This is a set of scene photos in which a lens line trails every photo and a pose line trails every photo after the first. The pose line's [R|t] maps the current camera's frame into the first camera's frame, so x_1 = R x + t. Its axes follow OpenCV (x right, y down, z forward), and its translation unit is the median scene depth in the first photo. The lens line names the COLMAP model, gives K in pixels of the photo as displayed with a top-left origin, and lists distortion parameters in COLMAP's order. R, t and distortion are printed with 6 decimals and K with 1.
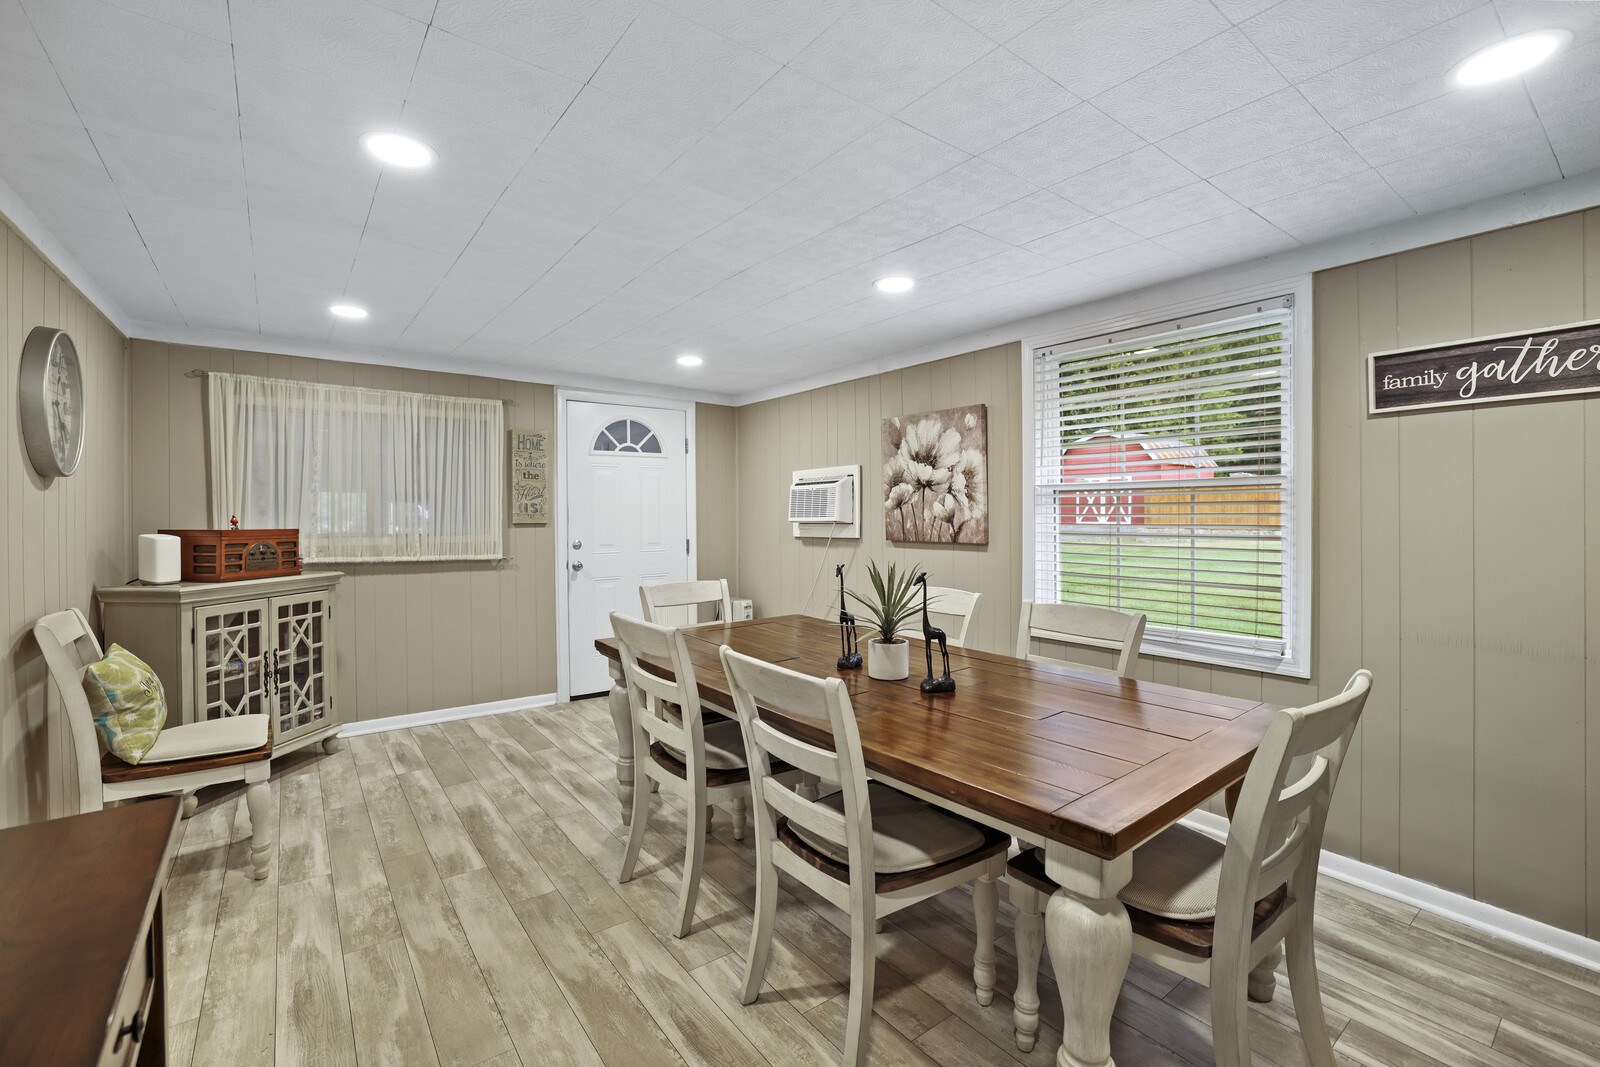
lens RADIAL K [[661.7, 0, 800.0], [0, 661.7, 533.5], [0, 0, 1]] dist [-0.079518, 0.014644]
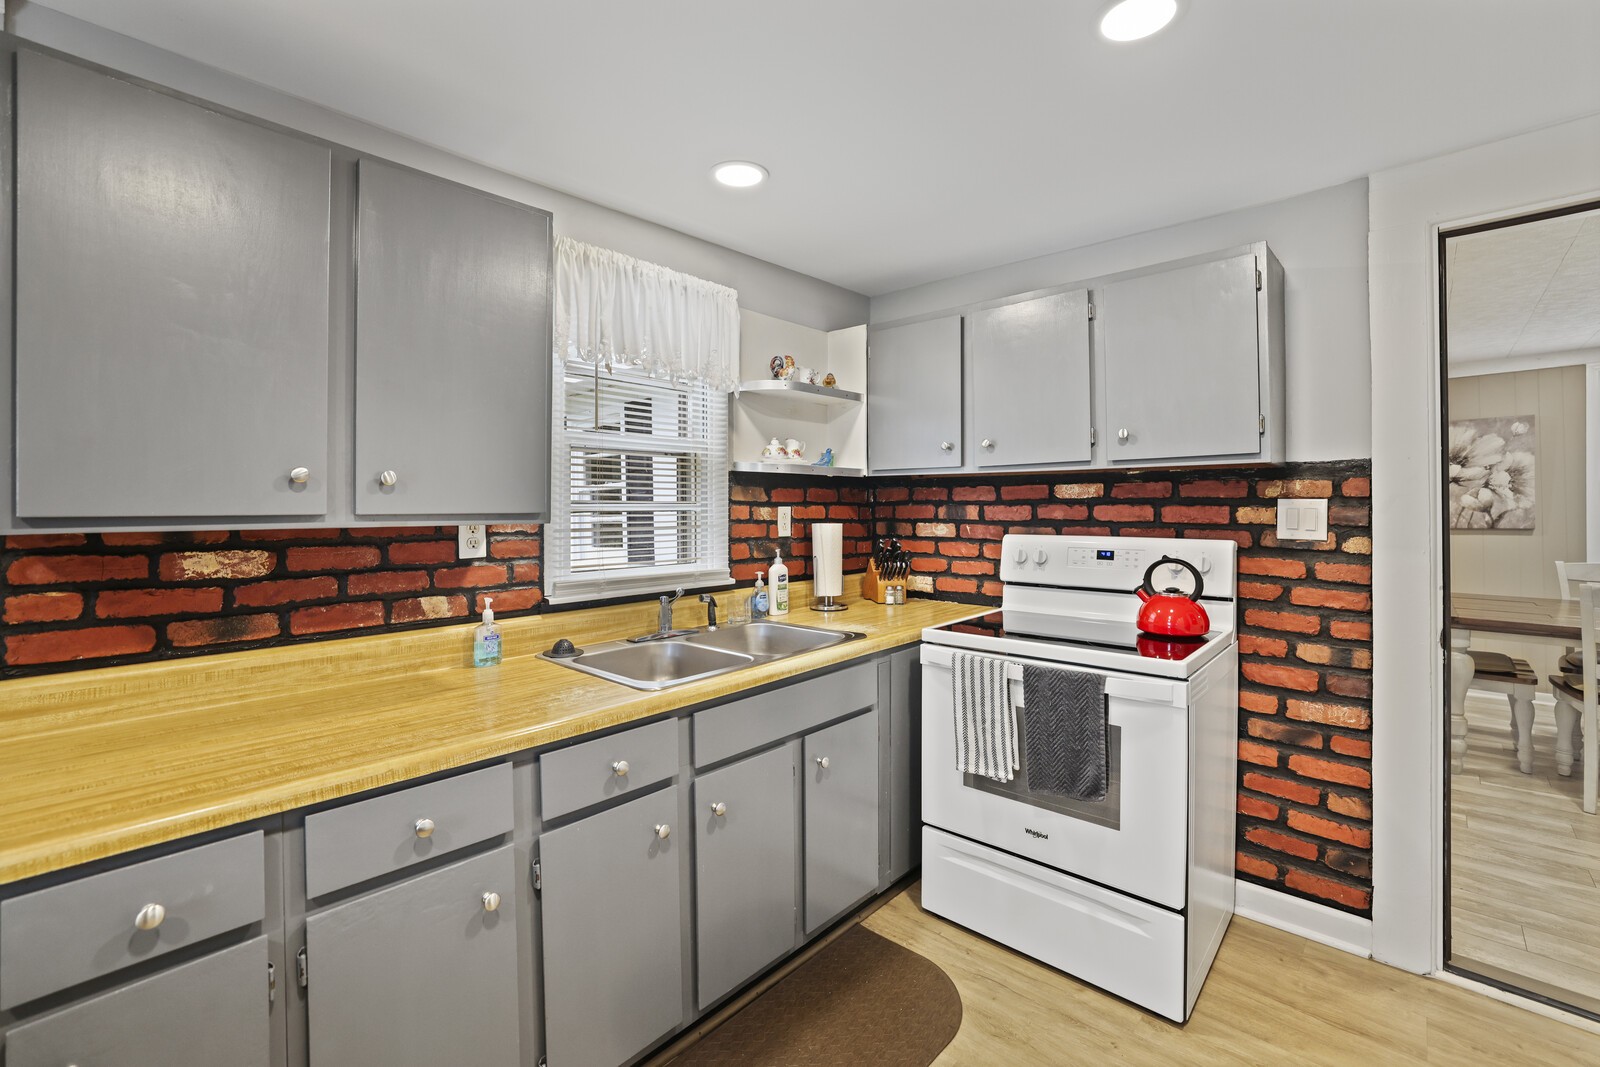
lens RADIAL K [[692.2, 0, 796.4], [0, 692.2, 505.2], [0, 0, 1]] dist [-0.048539, 0.017957]
pose [[0.986510, -0.008002, 0.163506, -1.221206], [0.013299, 0.999421, -0.031330, -0.007381], [-0.163160, 0.033082, 0.986045, -0.003274]]
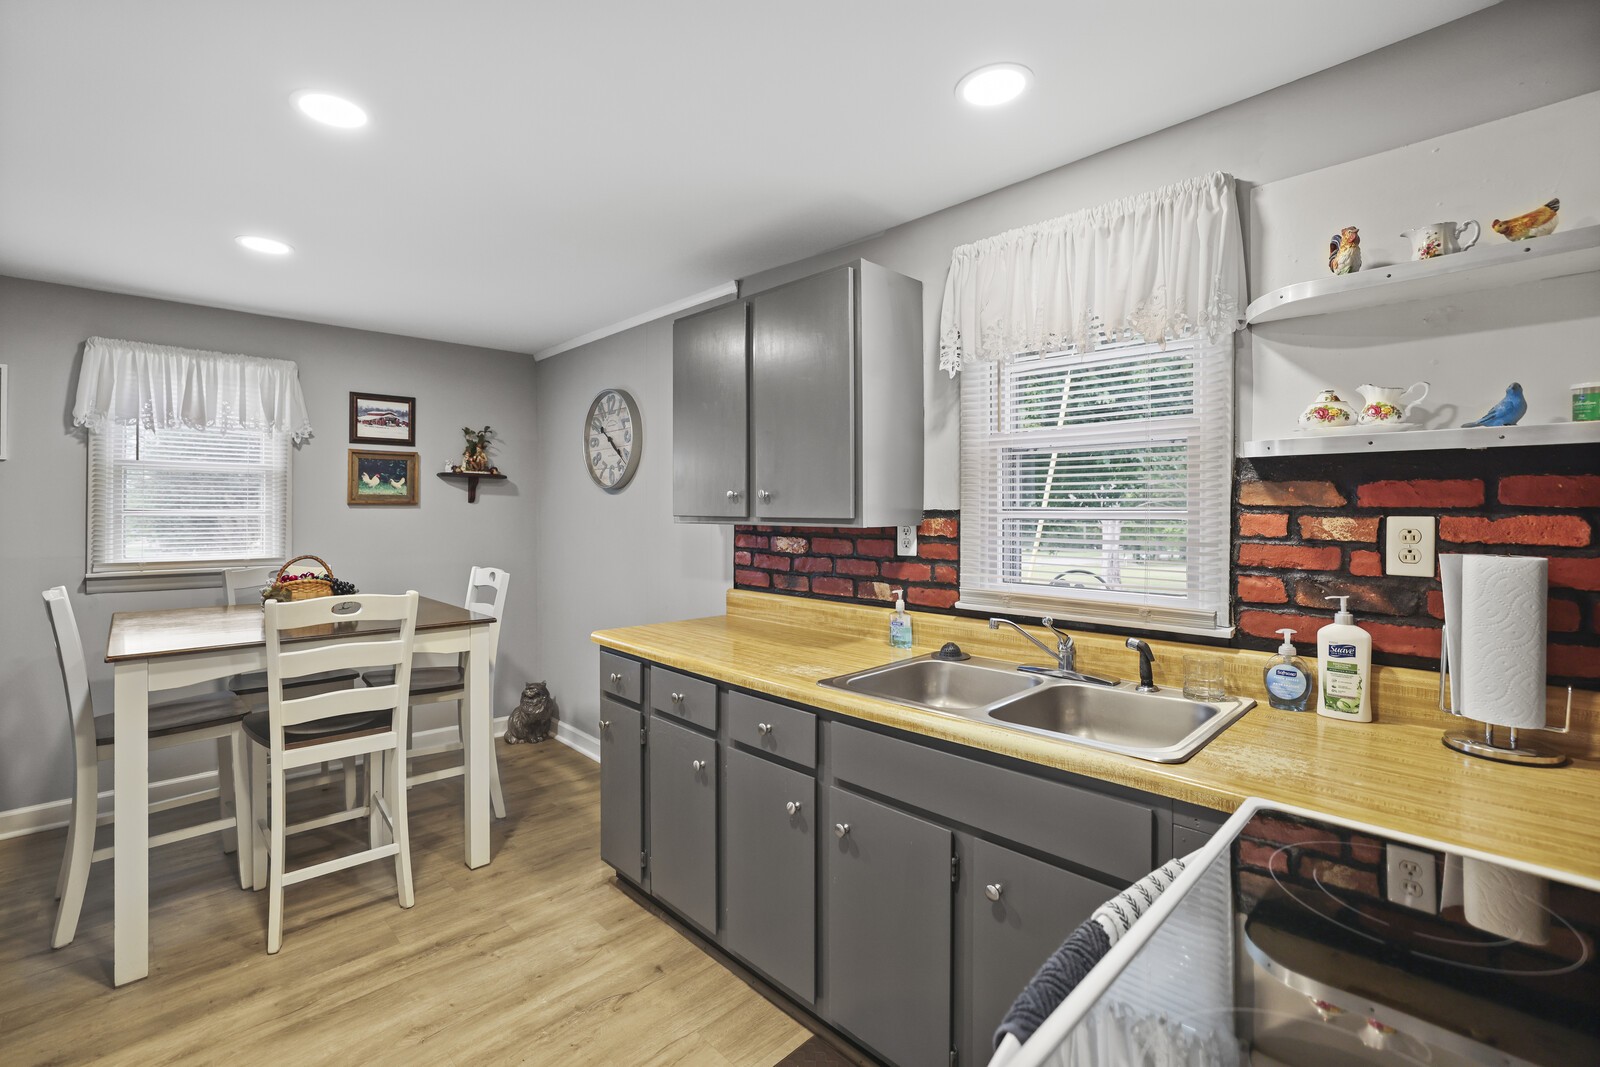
lens RADIAL K [[709.3, 0, 789.2], [0, 709.3, 507.7], [0, 0, 1]] dist [-0.049277, 0.018070]
pose [[0.093276, -0.008334, -0.995605, -0.764552], [-0.031185, 0.999450, -0.011287, -0.019499], [0.995152, 0.032101, 0.092965, 0.371562]]
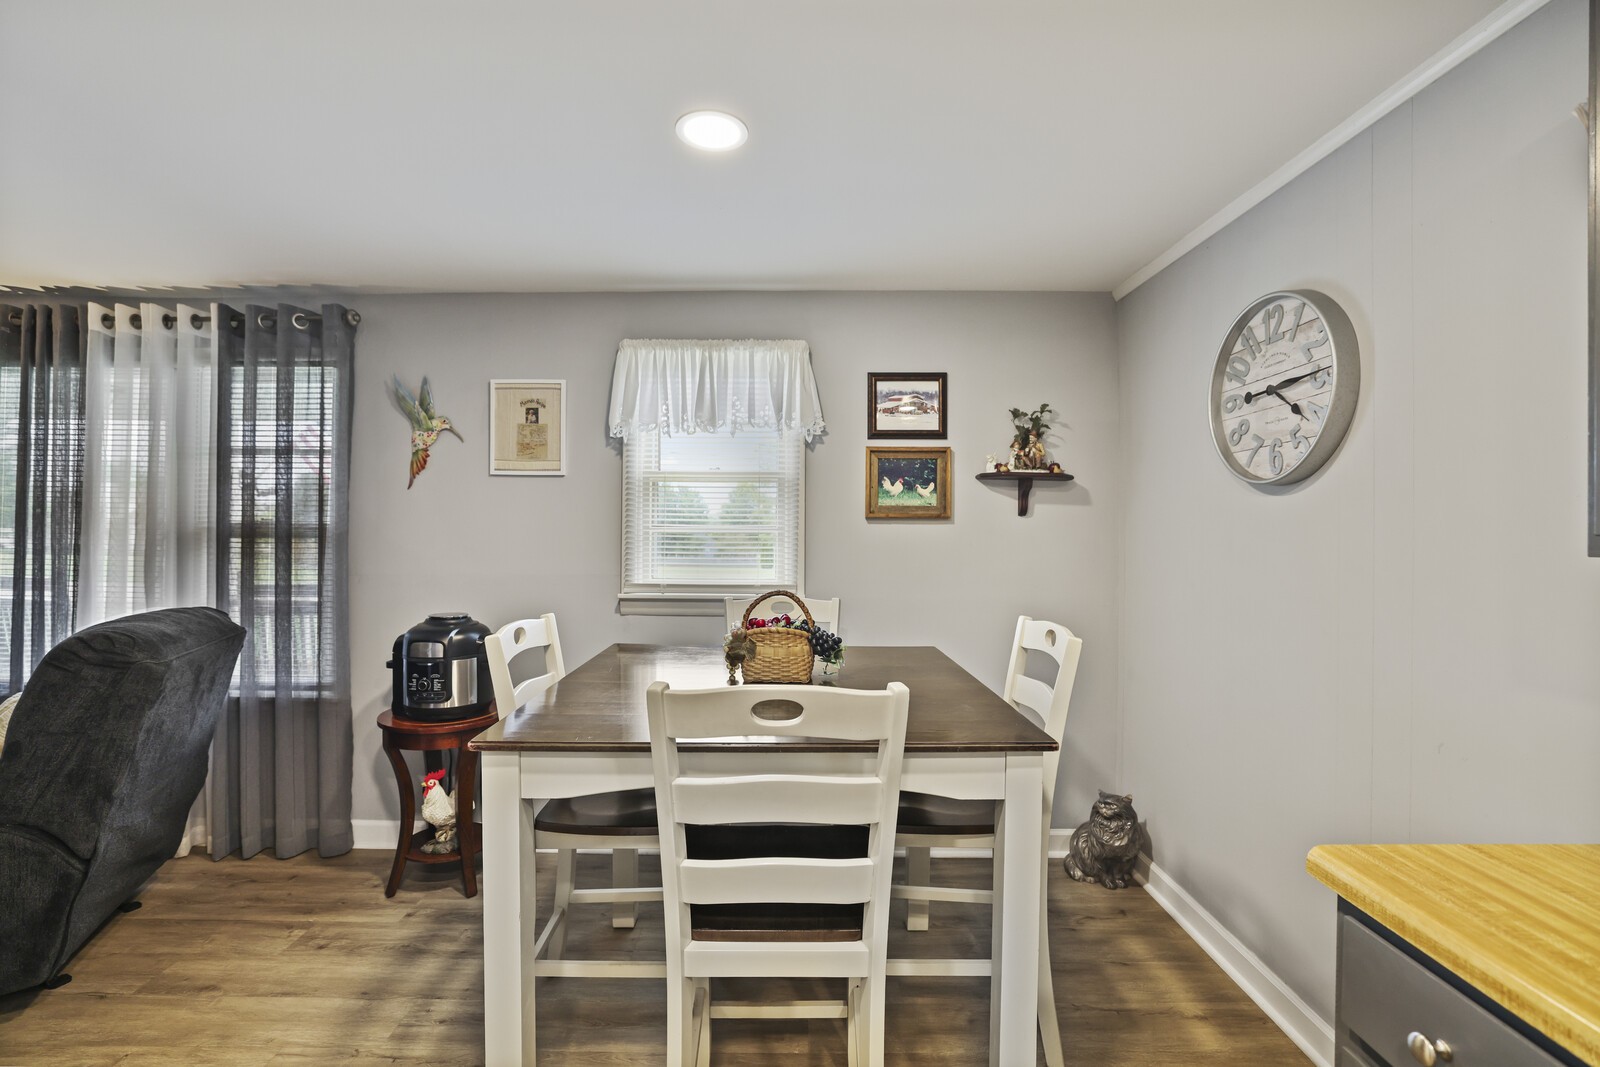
lens RADIAL K [[690.7, 0, 794.0], [0, 690.7, 535.8], [0, 0, 1]] dist [-0.034830, 0.000223]
pose [[-0.616143, 0.001151, -0.787633, -1.157997], [-0.029599, 0.999259, 0.024614, -0.013438], [0.787078, 0.038479, -0.615652, 0.246474]]
